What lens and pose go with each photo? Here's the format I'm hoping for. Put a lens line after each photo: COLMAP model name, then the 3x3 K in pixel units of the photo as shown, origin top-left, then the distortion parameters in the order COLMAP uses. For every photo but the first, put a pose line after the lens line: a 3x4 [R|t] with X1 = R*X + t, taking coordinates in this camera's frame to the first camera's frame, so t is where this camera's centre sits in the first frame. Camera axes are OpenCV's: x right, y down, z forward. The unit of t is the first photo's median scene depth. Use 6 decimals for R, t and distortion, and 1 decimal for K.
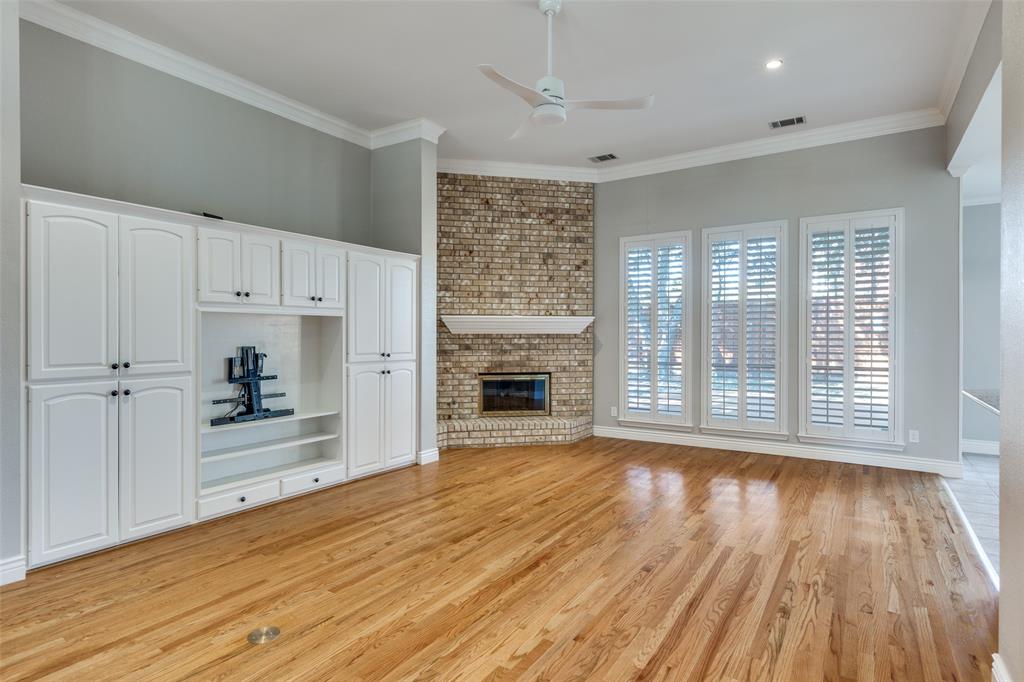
lens RADIAL K [[564.6, 0, 514.1], [0, 564.6, 336.4], [0, 0, 1]] dist [0.001055, 0.000073]
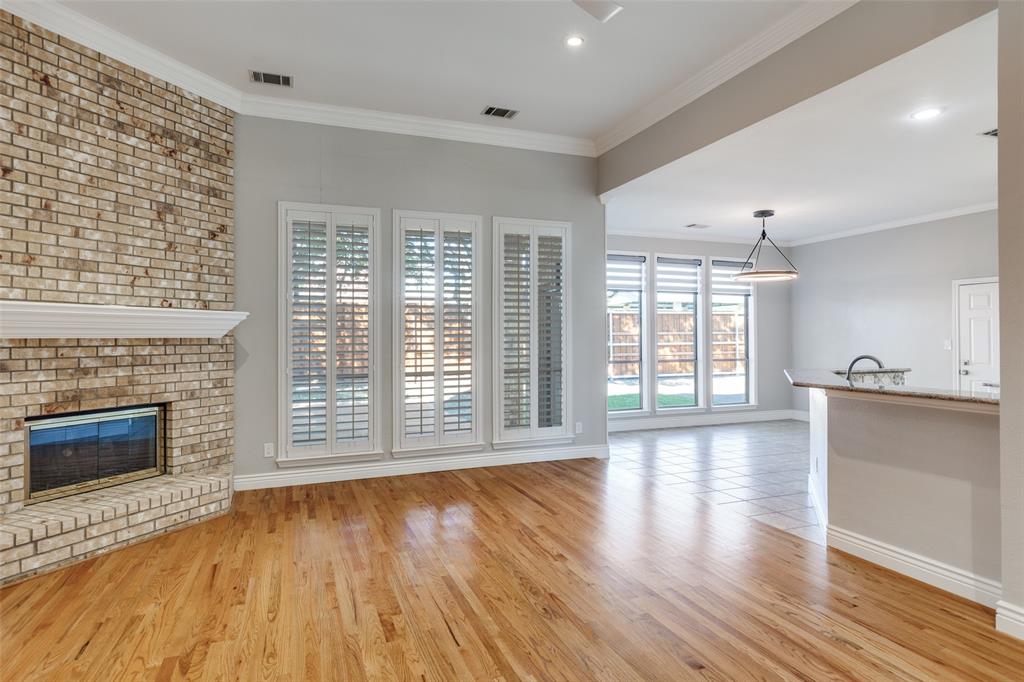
lens RADIAL K [[564.6, 0, 514.1], [0, 564.6, 336.4], [0, 0, 1]] dist [0.001055, 0.000073]
pose [[0.573661, -0.001141, 0.819092, -0.221489], [0.009322, 0.999943, -0.005136, 0.000089], [-0.819040, 0.010581, 0.573639, 0.358878]]
